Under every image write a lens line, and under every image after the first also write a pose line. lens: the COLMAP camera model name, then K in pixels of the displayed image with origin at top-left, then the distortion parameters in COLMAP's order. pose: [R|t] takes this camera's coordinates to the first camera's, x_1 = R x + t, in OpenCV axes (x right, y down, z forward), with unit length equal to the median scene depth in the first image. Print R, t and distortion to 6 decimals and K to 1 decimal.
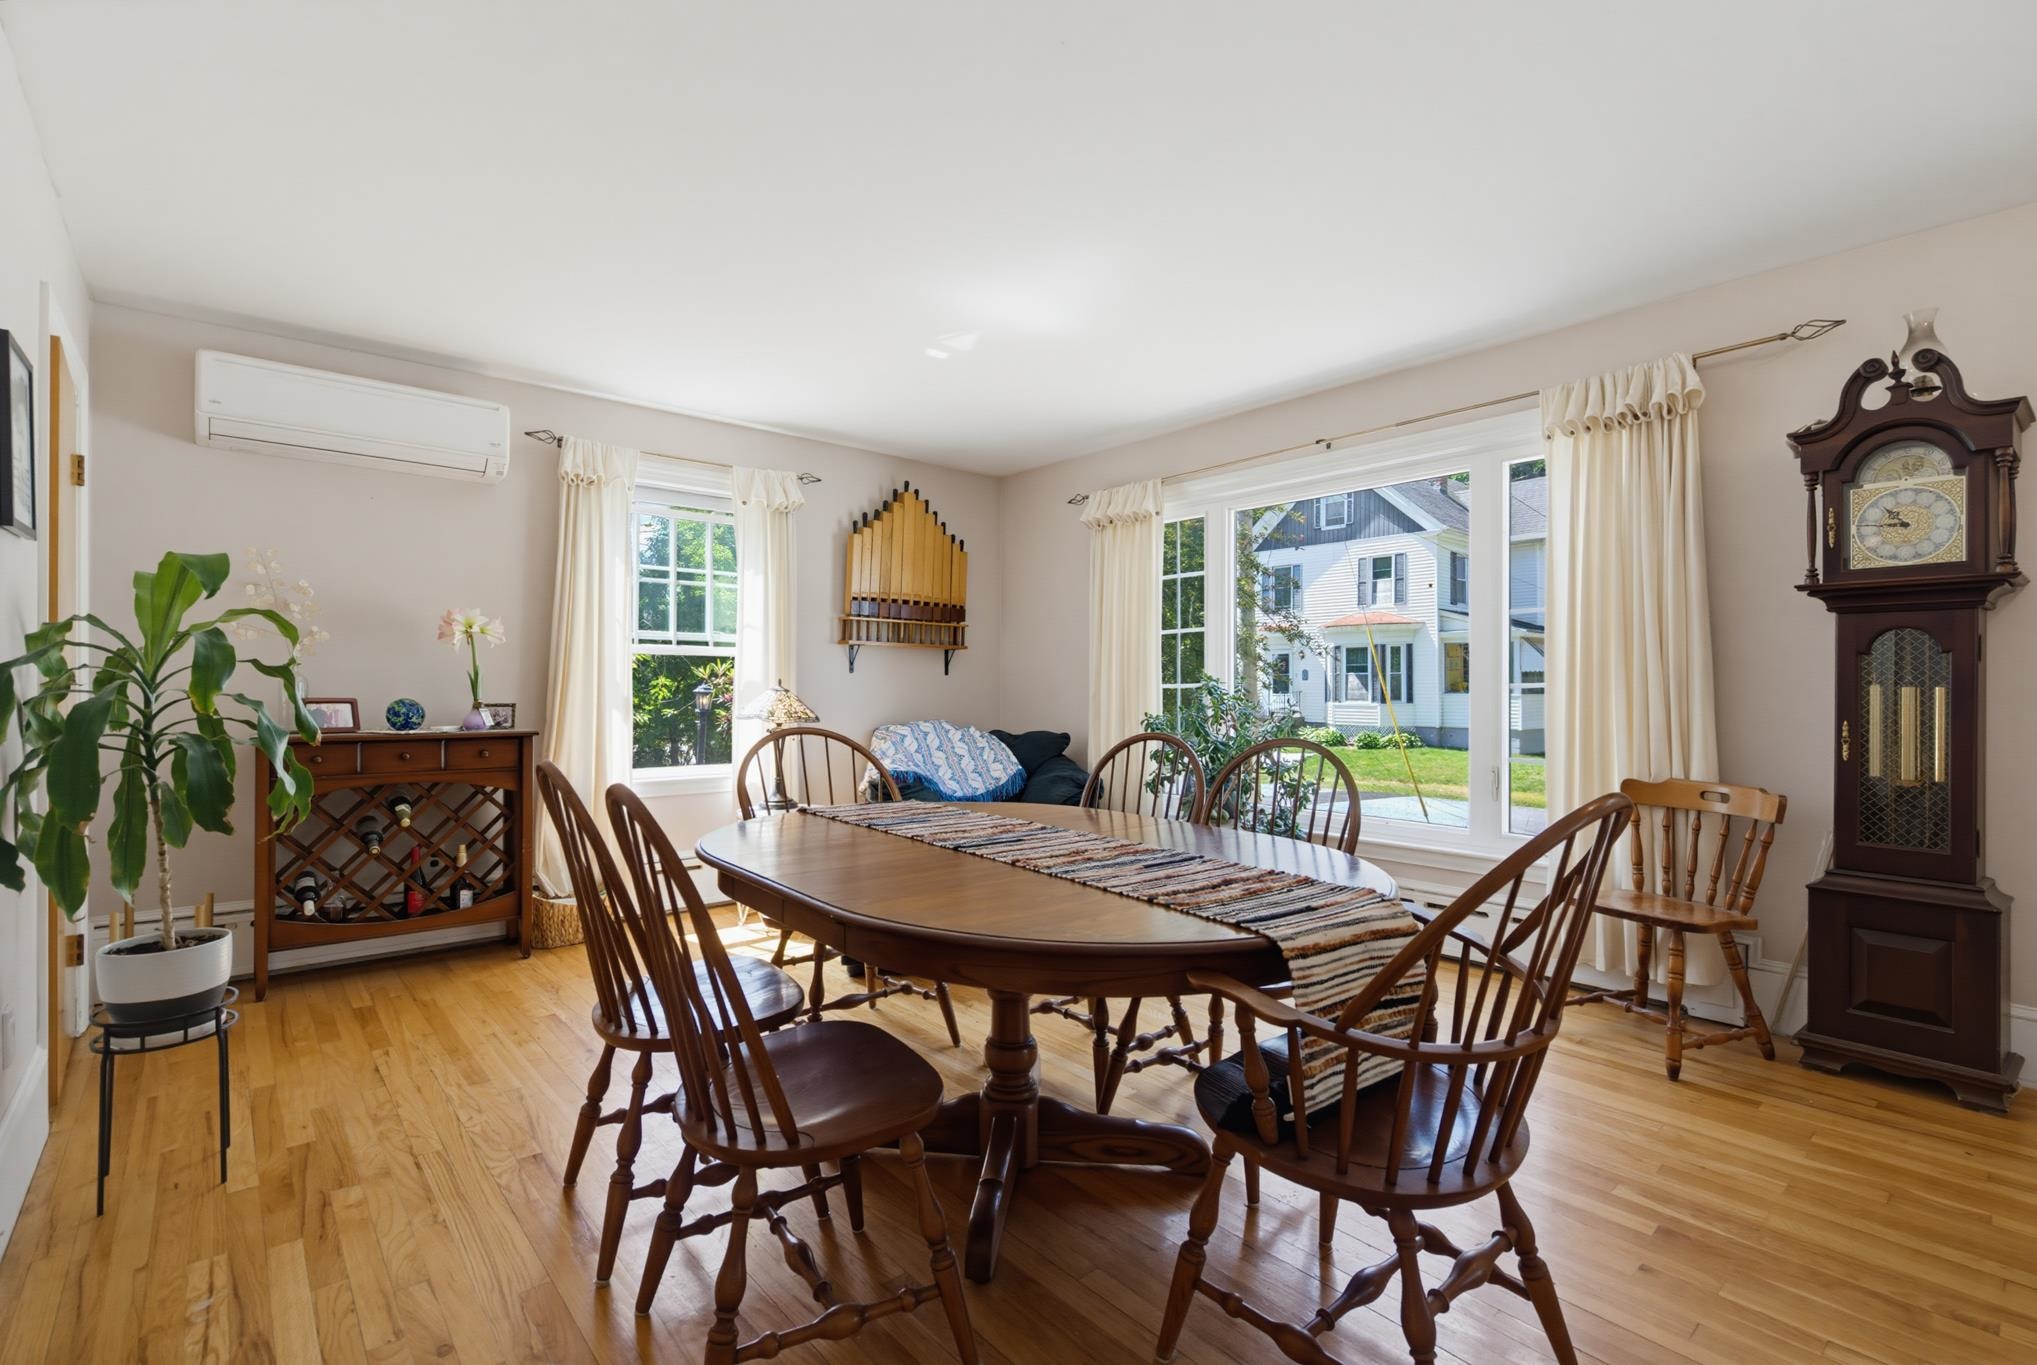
lens RADIAL K [[934.2, 0, 1017.5], [0, 934.2, 683.5], [0, 0, 1]] dist [0.003229, -0.001273]
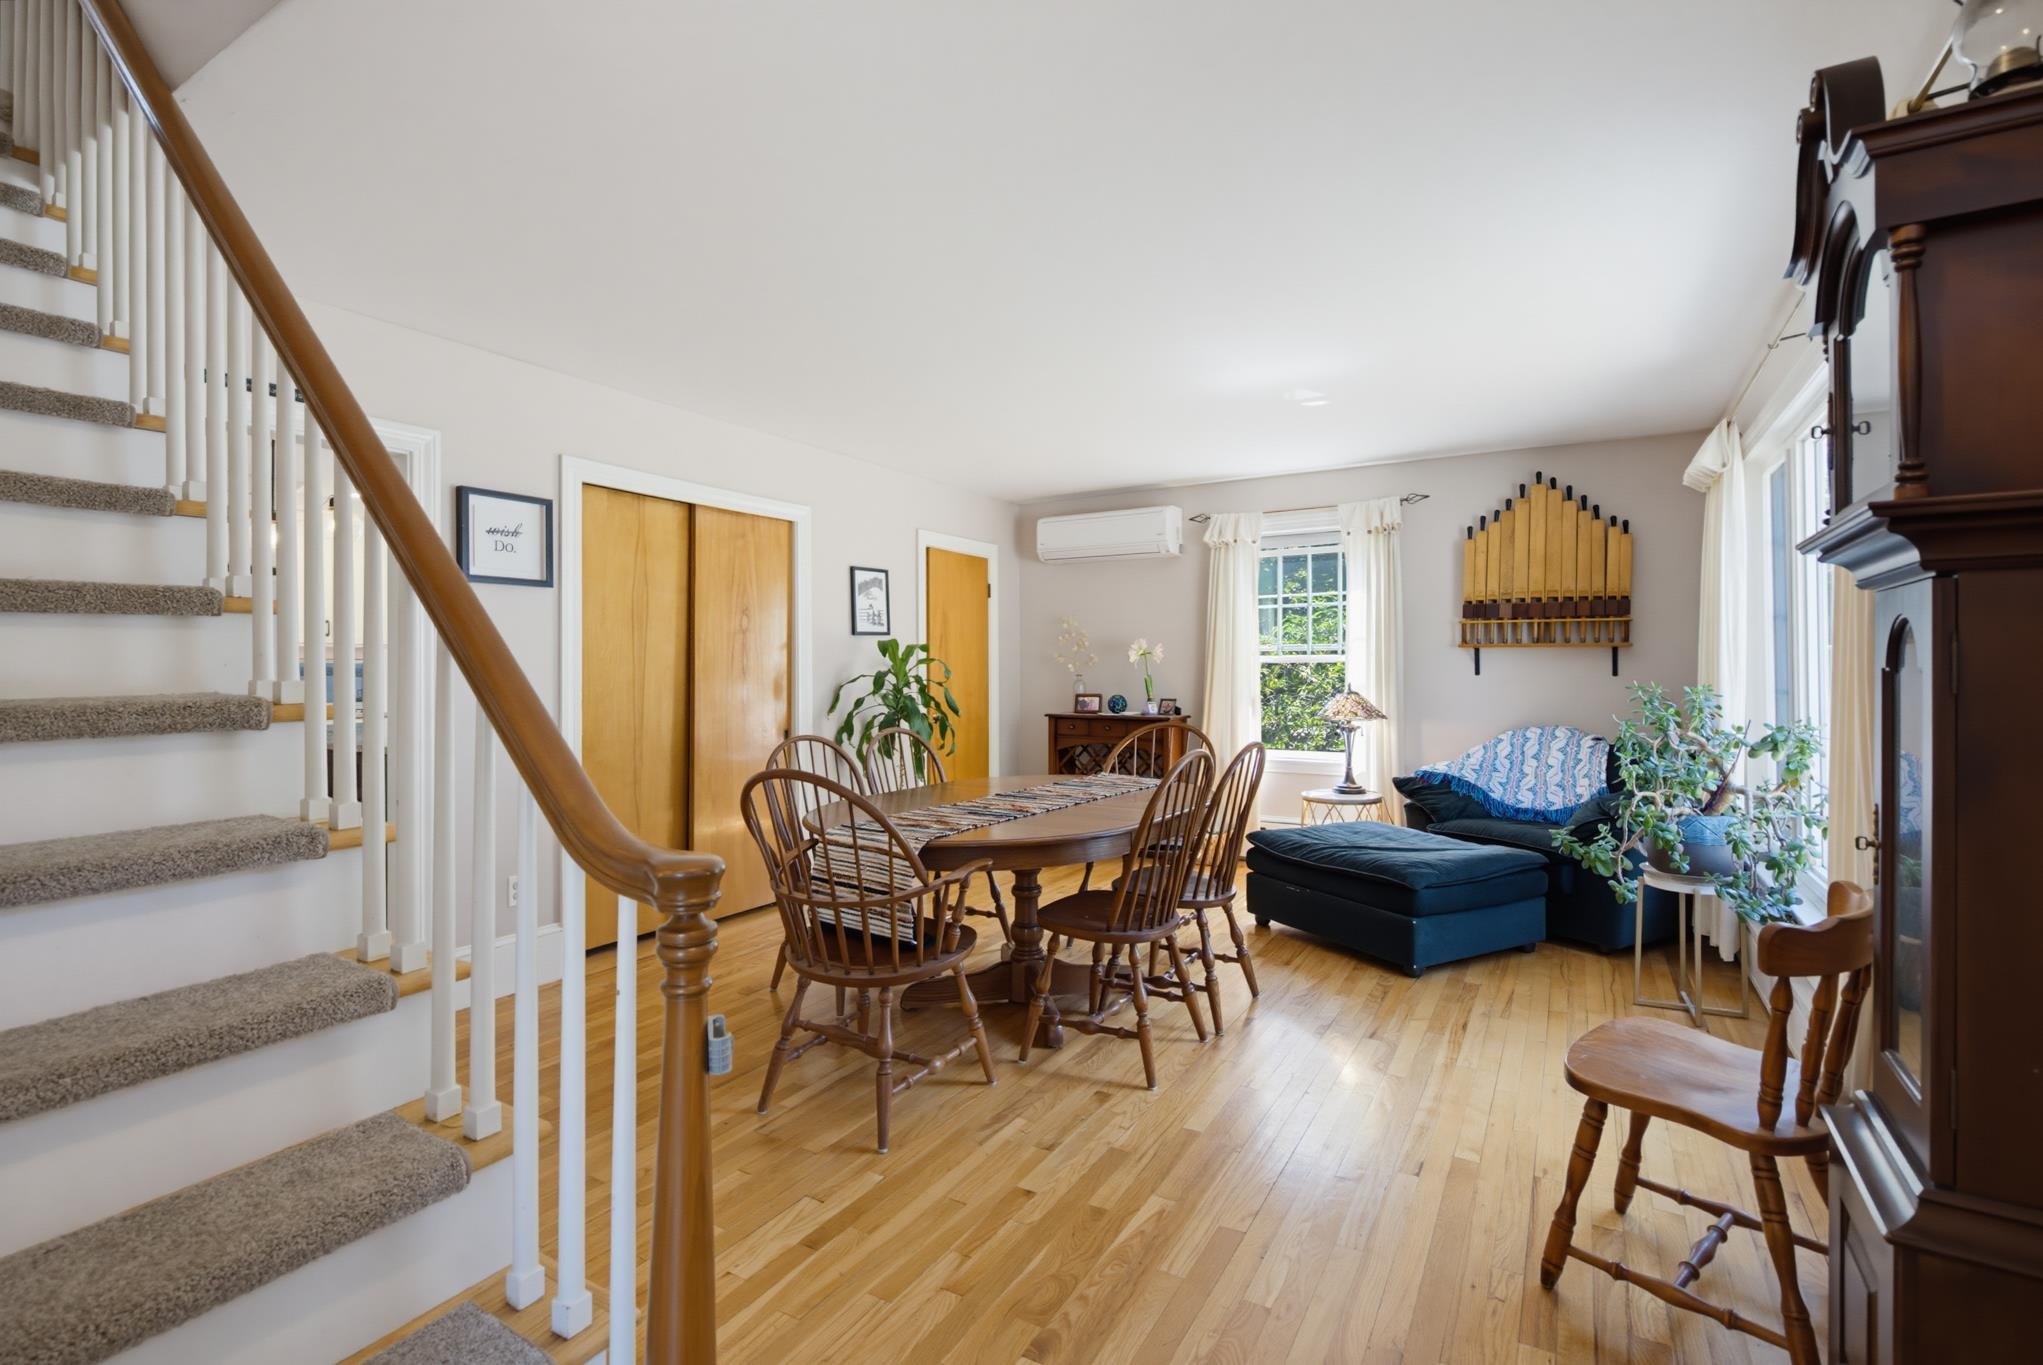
lens RADIAL K [[936.9, 0, 1029.7], [0, 936.9, 669.3], [0, 0, 1]] dist [0.003229, -0.001273]
pose [[0.313289, -0.006325, -0.949637, 0.712853], [0.007373, 0.999964, -0.004228, -0.018906], [0.949629, -0.005677, 0.313324, 0.241813]]
